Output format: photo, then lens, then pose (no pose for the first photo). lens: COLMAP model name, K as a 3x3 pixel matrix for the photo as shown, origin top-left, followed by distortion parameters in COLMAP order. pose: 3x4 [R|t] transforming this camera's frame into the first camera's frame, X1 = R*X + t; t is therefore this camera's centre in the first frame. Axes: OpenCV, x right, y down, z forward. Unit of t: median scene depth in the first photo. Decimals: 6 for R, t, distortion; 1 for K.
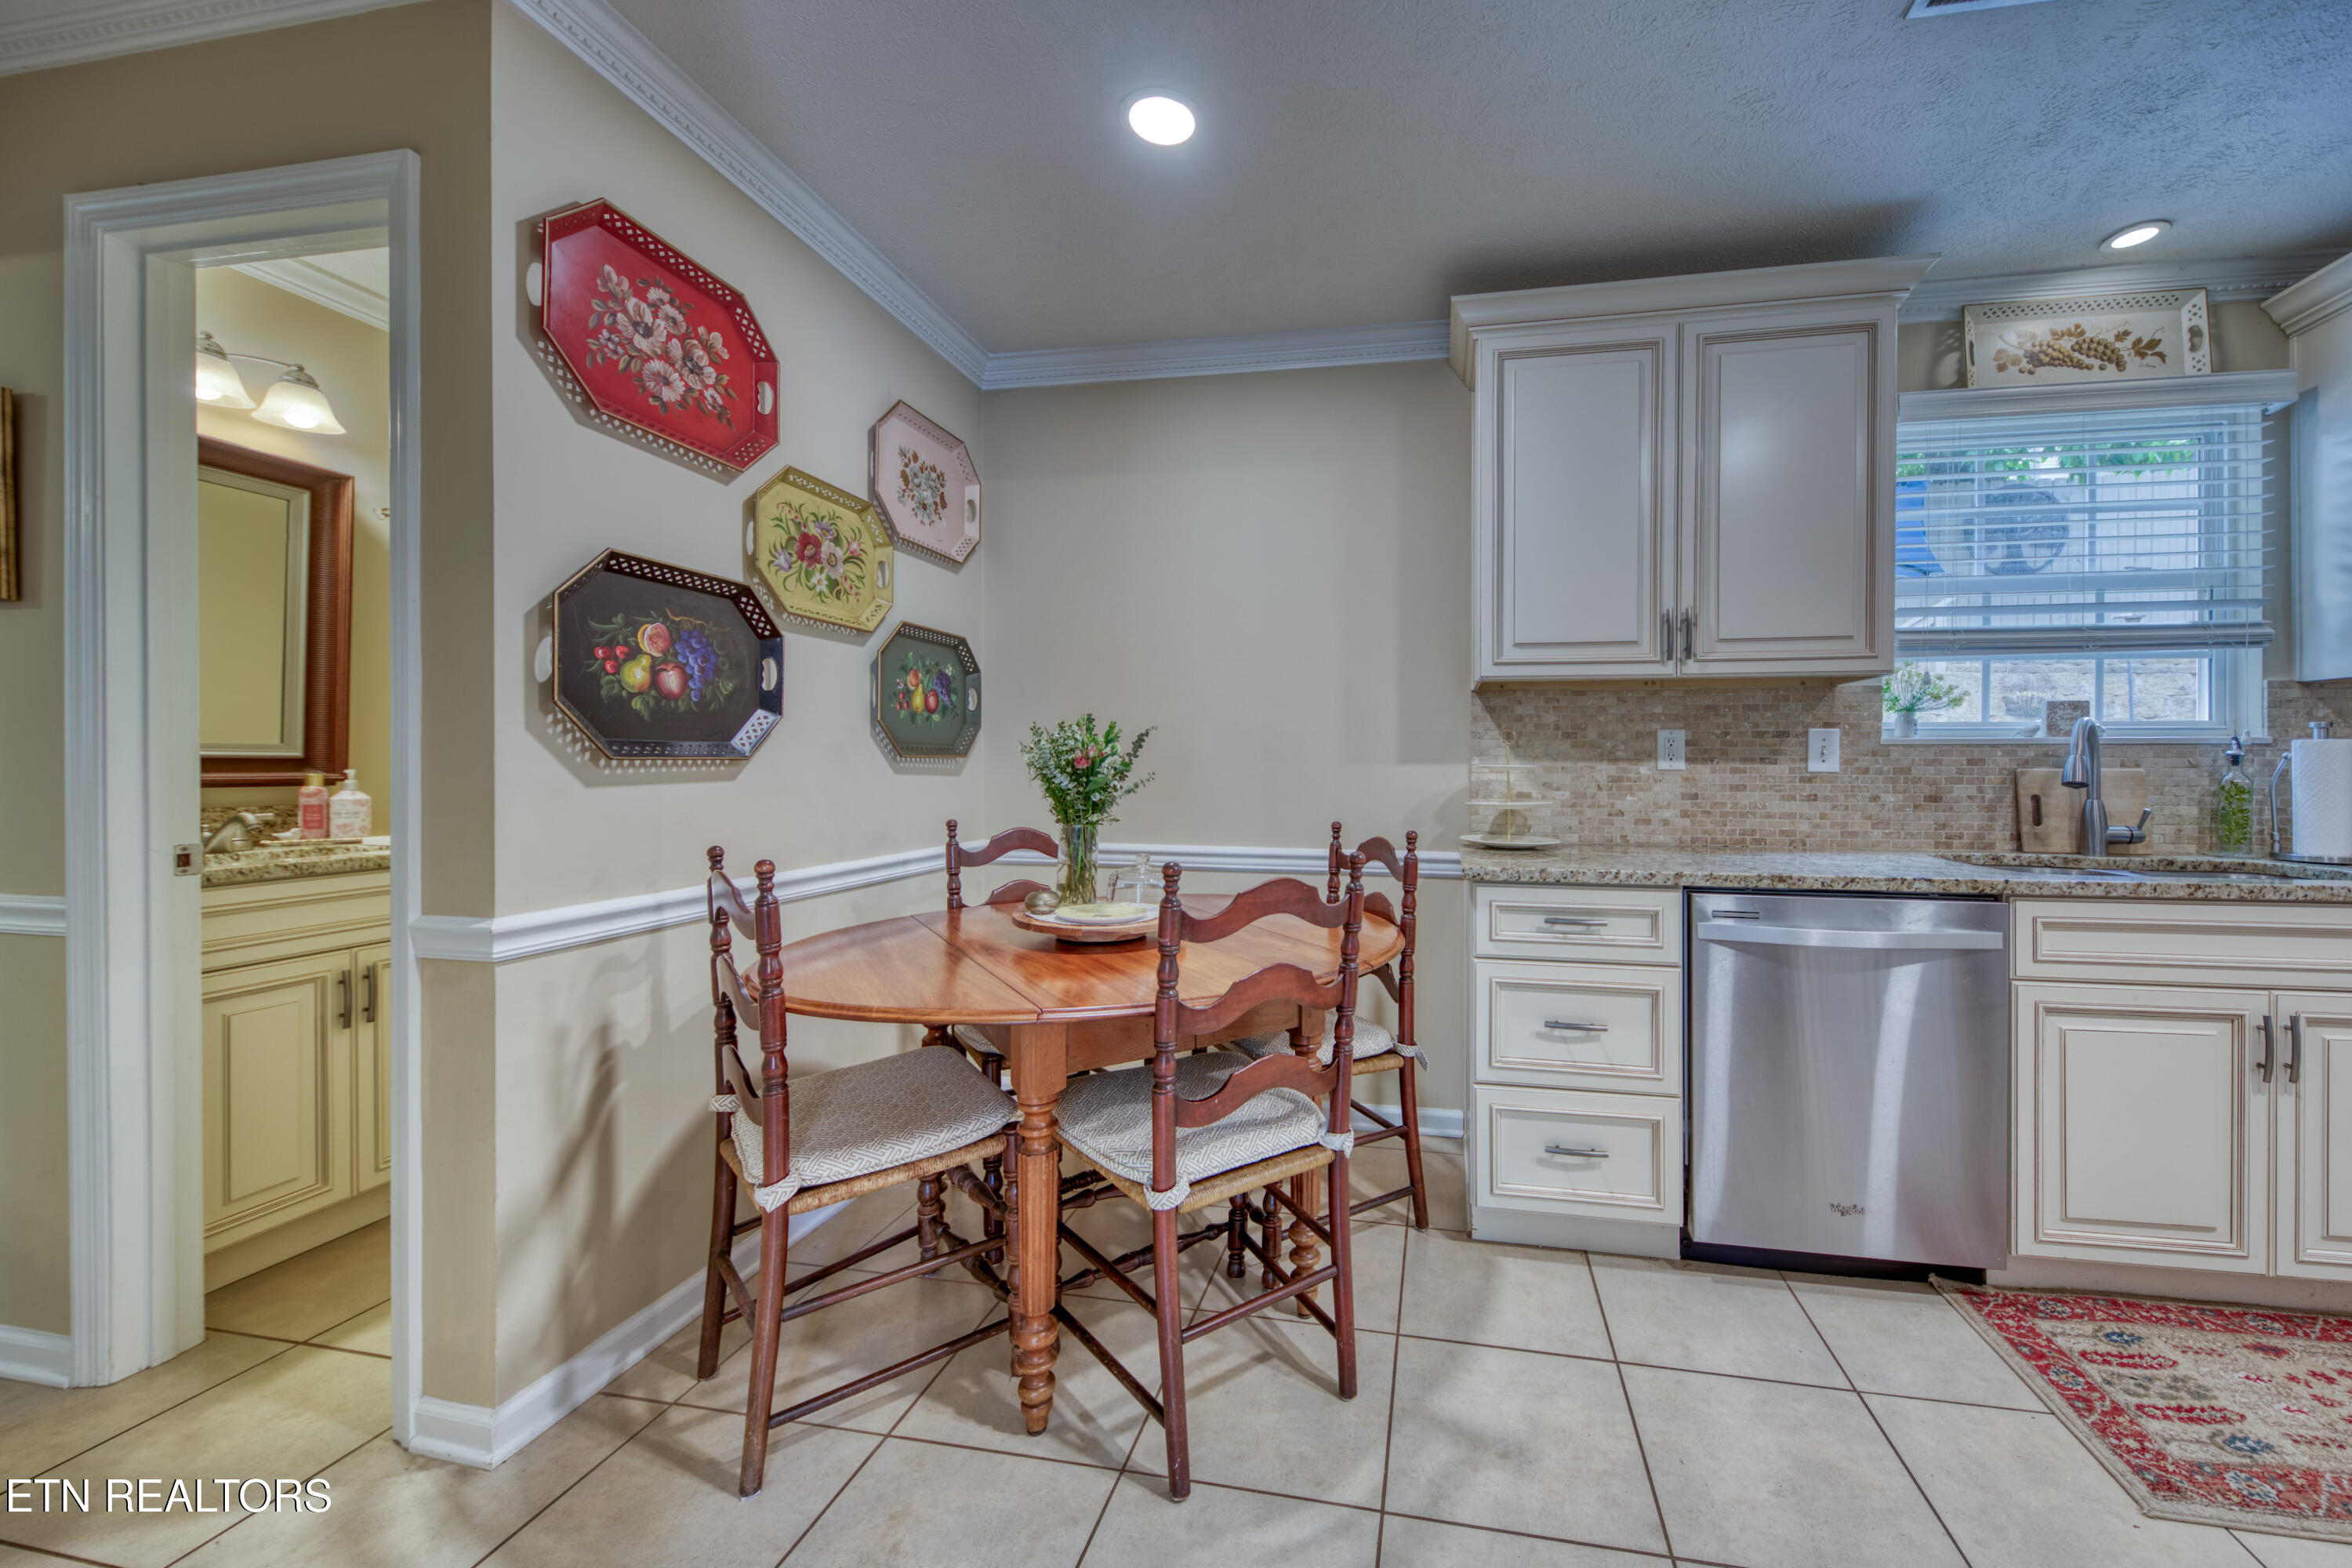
lens RADIAL K [[847.9, 0, 1263.4], [0, 847.9, 772.3], [0, 0, 1]] dist [0.012912, -0.006019]
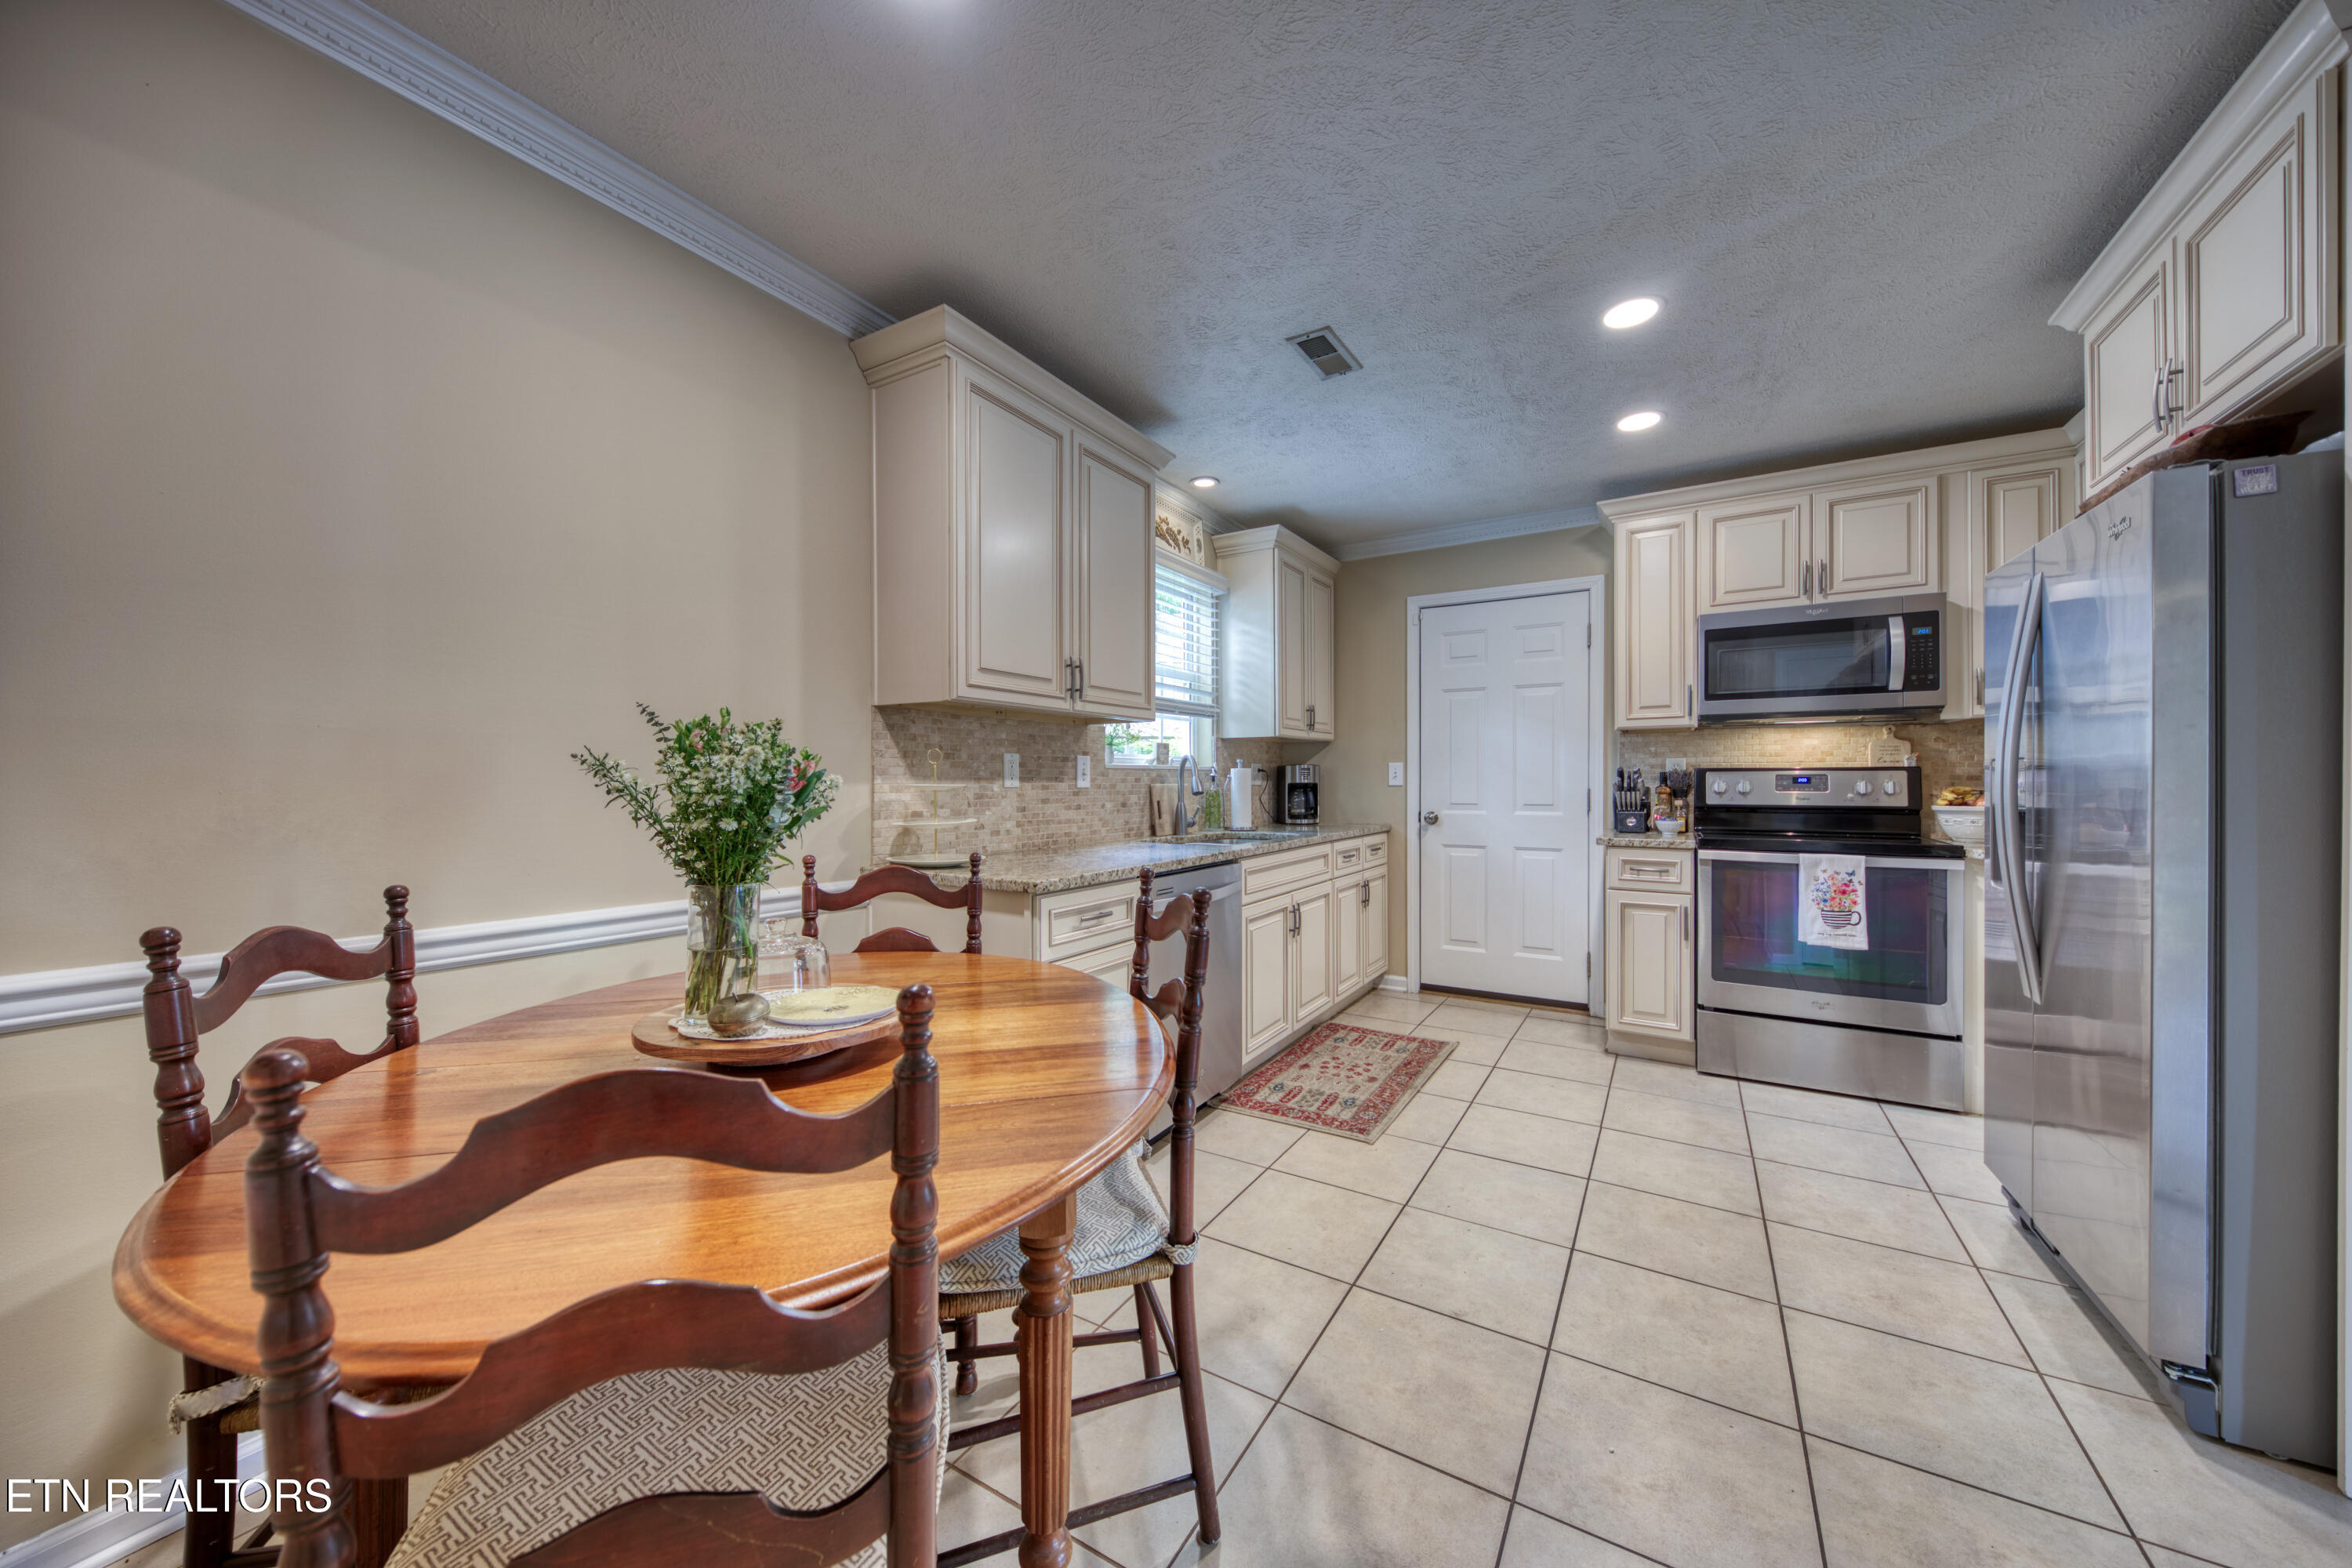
lens RADIAL K [[829.1, 0, 1206.0], [0, 829.1, 790.4], [0, 0, 1]] dist [-0.000525, -0.000363]
pose [[0.341679, -0.014125, 0.939711, -0.548588], [0.013092, 0.999862, 0.010269, -0.007560], [-0.939726, 0.008793, 0.341816, 0.379892]]
